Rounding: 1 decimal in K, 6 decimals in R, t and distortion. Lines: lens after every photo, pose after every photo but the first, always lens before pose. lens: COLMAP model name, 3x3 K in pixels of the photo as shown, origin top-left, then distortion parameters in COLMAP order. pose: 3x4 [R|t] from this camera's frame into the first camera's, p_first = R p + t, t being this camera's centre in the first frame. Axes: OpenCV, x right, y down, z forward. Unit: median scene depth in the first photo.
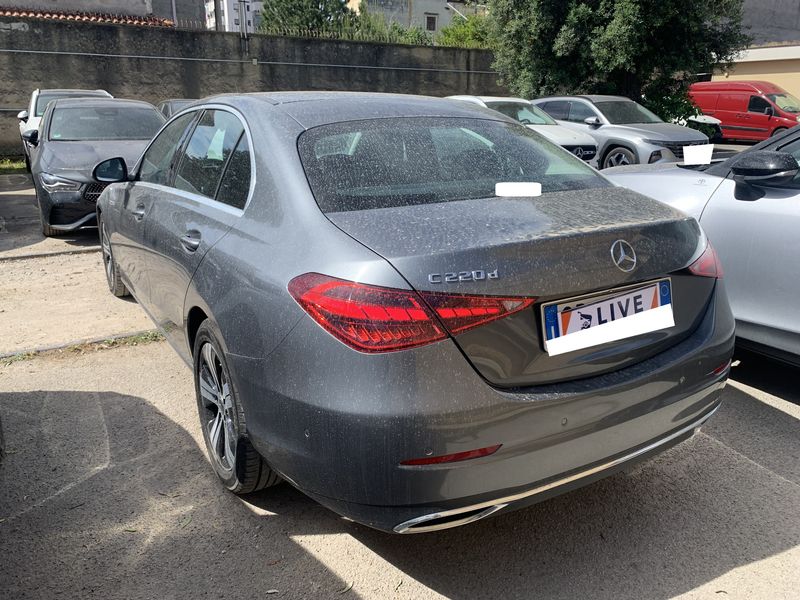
lens RADIAL K [[605.3, 0, 397.8], [0, 605.3, 316.7], [0, 0, 1]] dist [0.002285, -0.004476]
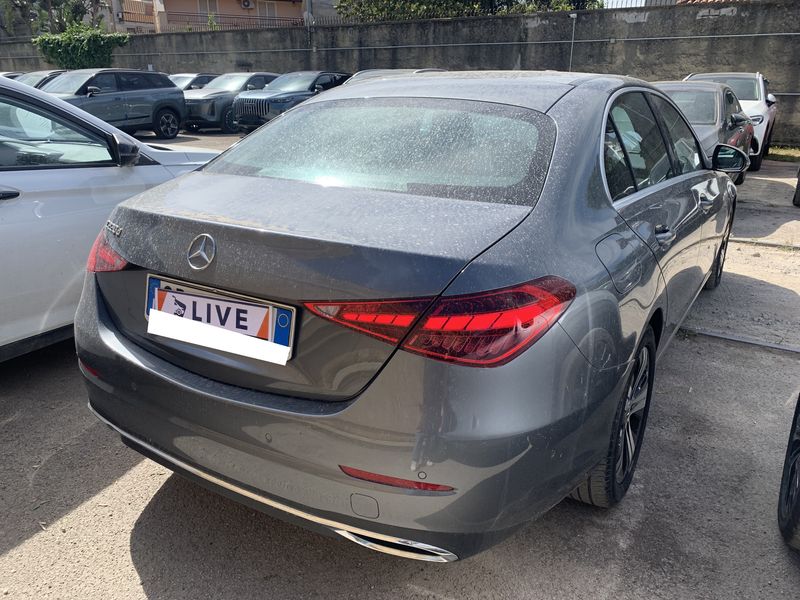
lens RADIAL K [[616.0, 0, 399.9], [0, 616.0, 310.7], [0, 0, 1]] dist [-0.004509, -0.002039]
pose [[0.453262, 0.292929, -0.841871, 0.138566], [-0.284597, 0.942586, 0.174746, -0.027932], [0.844724, 0.160388, 0.510605, 0.084328]]
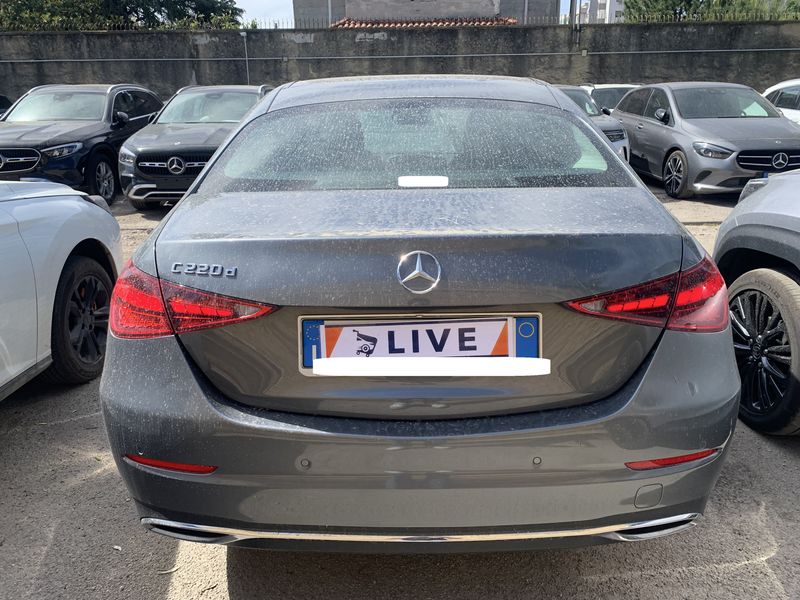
lens RADIAL K [[610.6, 0, 400.0], [0, 610.6, 300.0], [0, 0, 1]] dist [0.004490, -0.005548]
pose [[0.847660, 0.141161, -0.511416, 0.079847], [-0.150879, 0.988291, 0.022711, -0.008330], [0.508634, 0.057911, 0.859033, 0.034977]]
